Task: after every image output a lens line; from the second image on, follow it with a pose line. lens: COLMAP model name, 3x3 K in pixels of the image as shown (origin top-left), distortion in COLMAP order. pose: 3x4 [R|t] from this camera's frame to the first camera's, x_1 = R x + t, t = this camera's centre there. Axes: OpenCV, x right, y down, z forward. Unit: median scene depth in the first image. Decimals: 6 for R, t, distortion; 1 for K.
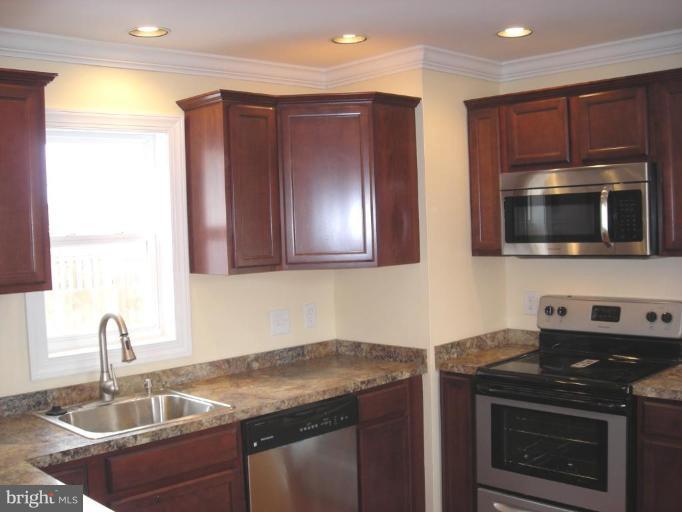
lens RADIAL K [[780.0, 0, 341.0], [0, 780.0, 256.0], [0, 0, 1]] dist [-0.210384, 0.181300]
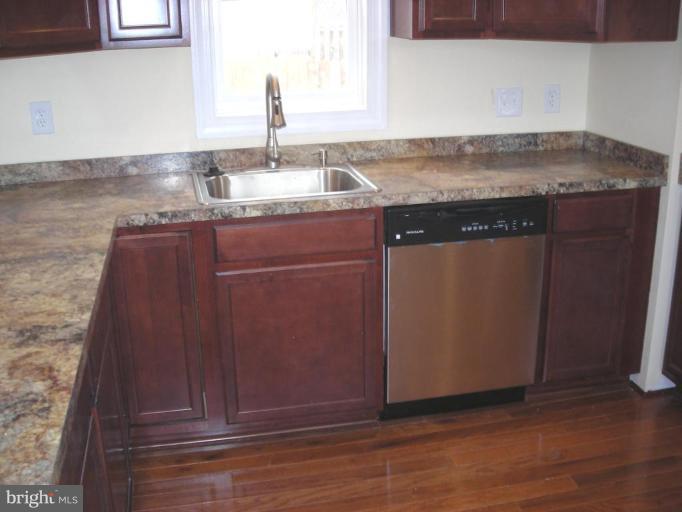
lens RADIAL K [[780.0, 0, 341.0], [0, 780.0, 256.0], [0, 0, 1]] dist [-0.210384, 0.181300]
pose [[0.853054, 0.180364, -0.489661, 0.243451], [-0.036275, 0.956593, 0.289162, 0.012101], [0.520561, -0.228908, 0.822568, 0.213317]]
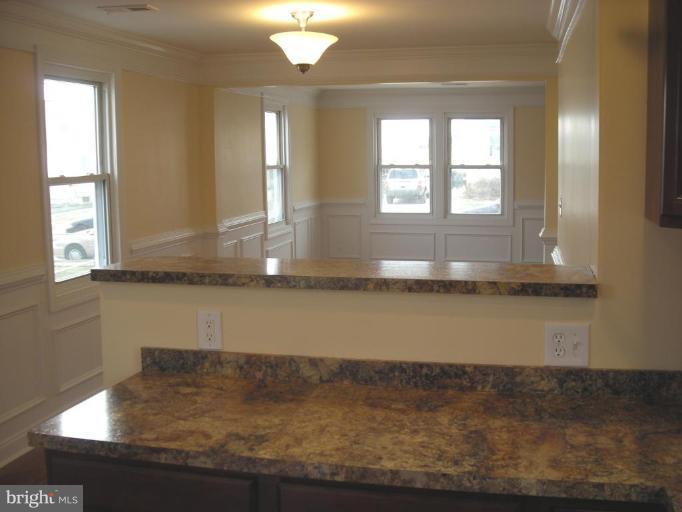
lens RADIAL K [[780.0, 0, 341.0], [0, 780.0, 256.0], [0, 0, 1]] dist [-0.210384, 0.181300]
pose [[-0.834422, 0.116016, -0.538777, 0.107072], [0.020052, 0.983336, 0.180688, -0.035585], [0.550761, 0.139966, -0.822844, 0.941063]]
